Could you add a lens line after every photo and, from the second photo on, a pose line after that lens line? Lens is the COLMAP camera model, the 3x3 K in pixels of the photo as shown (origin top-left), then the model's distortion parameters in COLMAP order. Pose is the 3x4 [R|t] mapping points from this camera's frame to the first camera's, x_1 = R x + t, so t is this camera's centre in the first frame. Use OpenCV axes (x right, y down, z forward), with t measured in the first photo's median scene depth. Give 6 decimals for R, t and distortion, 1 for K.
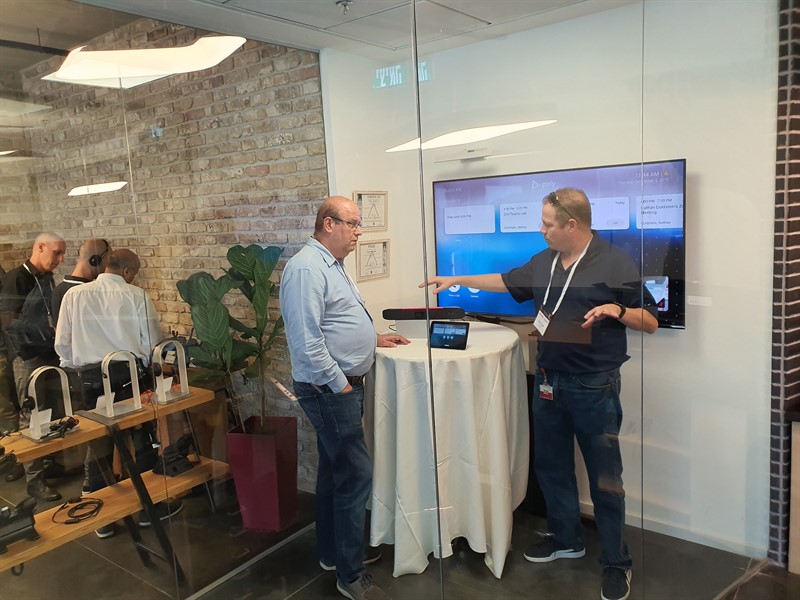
lens RADIAL K [[634.9, 0, 393.9], [0, 634.9, 296.4], [0, 0, 1]] dist [0.025468, 0.002139]
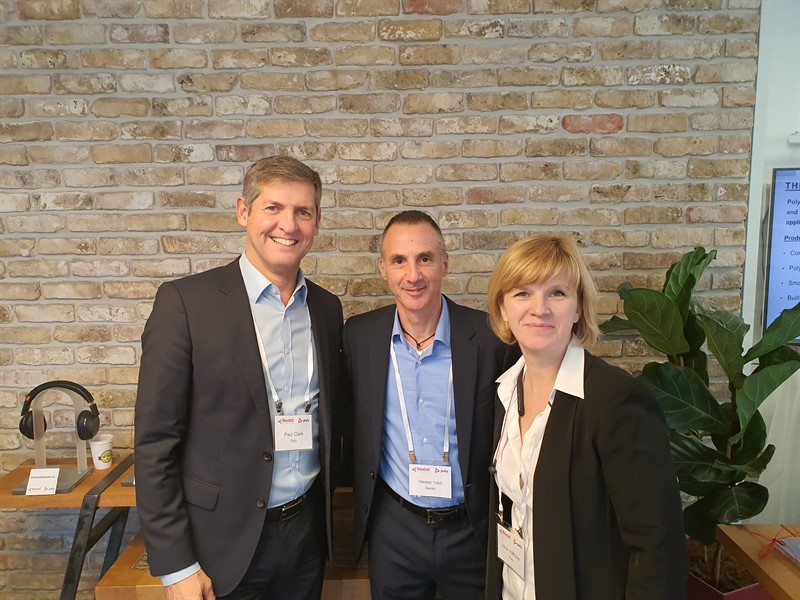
lens RADIAL K [[634.9, 0, 399.1], [0, 634.9, 300.0], [0, 0, 1]] dist [0.025468, 0.002139]
pose [[0.776727, -0.032187, 0.629015, -0.736432], [0.055597, 0.998299, -0.017569, -0.034576], [-0.627379, 0.048618, 0.777195, 0.670489]]
